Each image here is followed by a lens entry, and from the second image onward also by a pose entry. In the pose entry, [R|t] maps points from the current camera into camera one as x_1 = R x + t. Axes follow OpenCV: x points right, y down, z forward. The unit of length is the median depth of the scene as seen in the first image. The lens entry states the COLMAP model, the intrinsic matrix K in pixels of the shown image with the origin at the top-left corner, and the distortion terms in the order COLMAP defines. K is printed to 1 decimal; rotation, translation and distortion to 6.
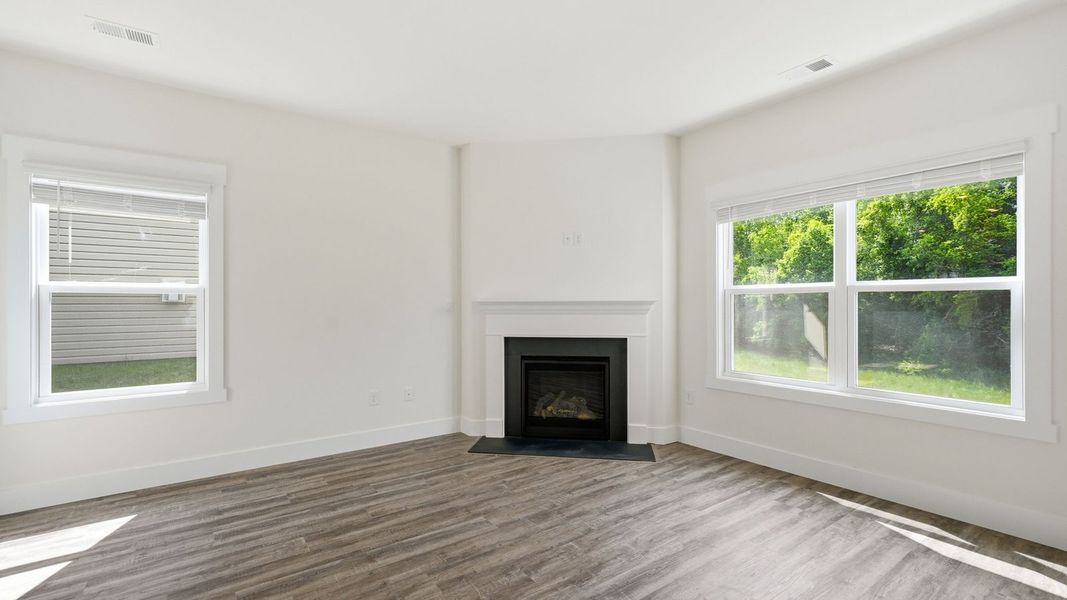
lens RADIAL K [[475.1, 0, 534.5], [0, 475.1, 299.6], [0, 0, 1]] dist [0.002564, 0.000668]
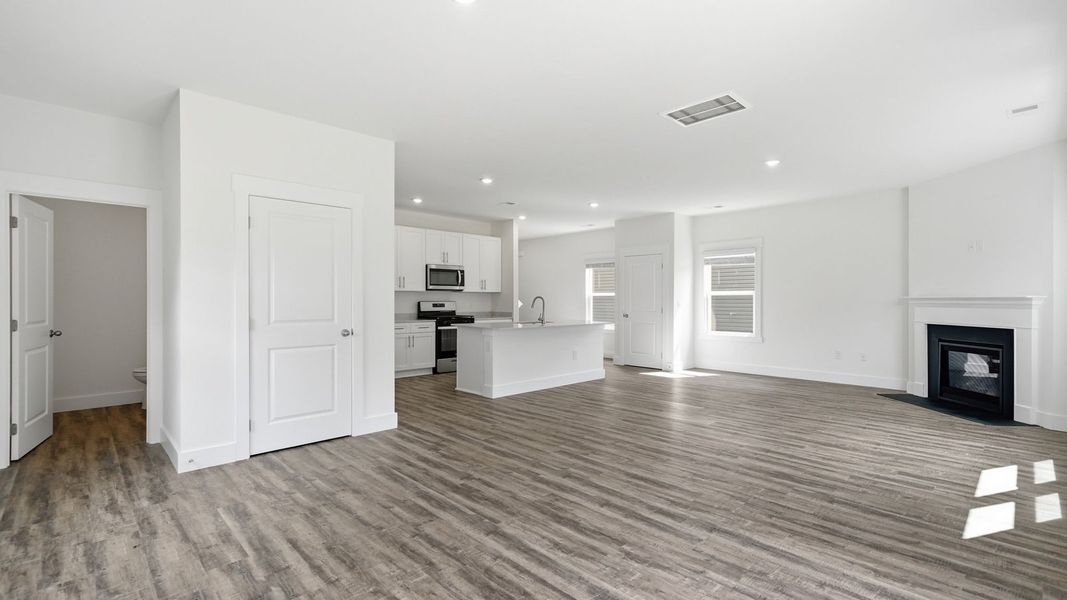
lens RADIAL K [[475.1, 0, 533.9], [0, 475.1, 296.9], [0, 0, 1]] dist [0.002564, 0.000668]
pose [[0.137300, -0.005321, -0.990515, 1.192946], [0.009615, 0.999946, -0.004039, -0.003939], [0.990483, -0.008970, 0.137344, -0.317110]]
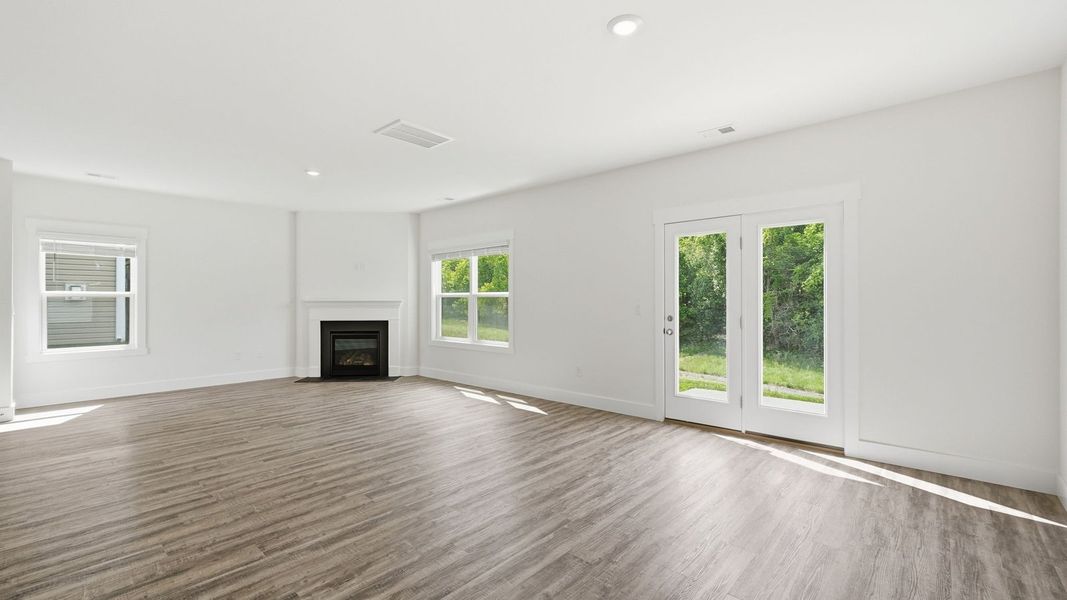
lens RADIAL K [[452.5, 0, 531.8], [0, 452.5, 297.8], [0, 0, 1]] dist [0.003694, 0.000940]
pose [[0.978657, 0.001983, 0.205493, 0.384291], [-0.002243, 0.999997, 0.001035, -0.011929], [-0.205490, -0.001474, 0.978658, -0.874682]]
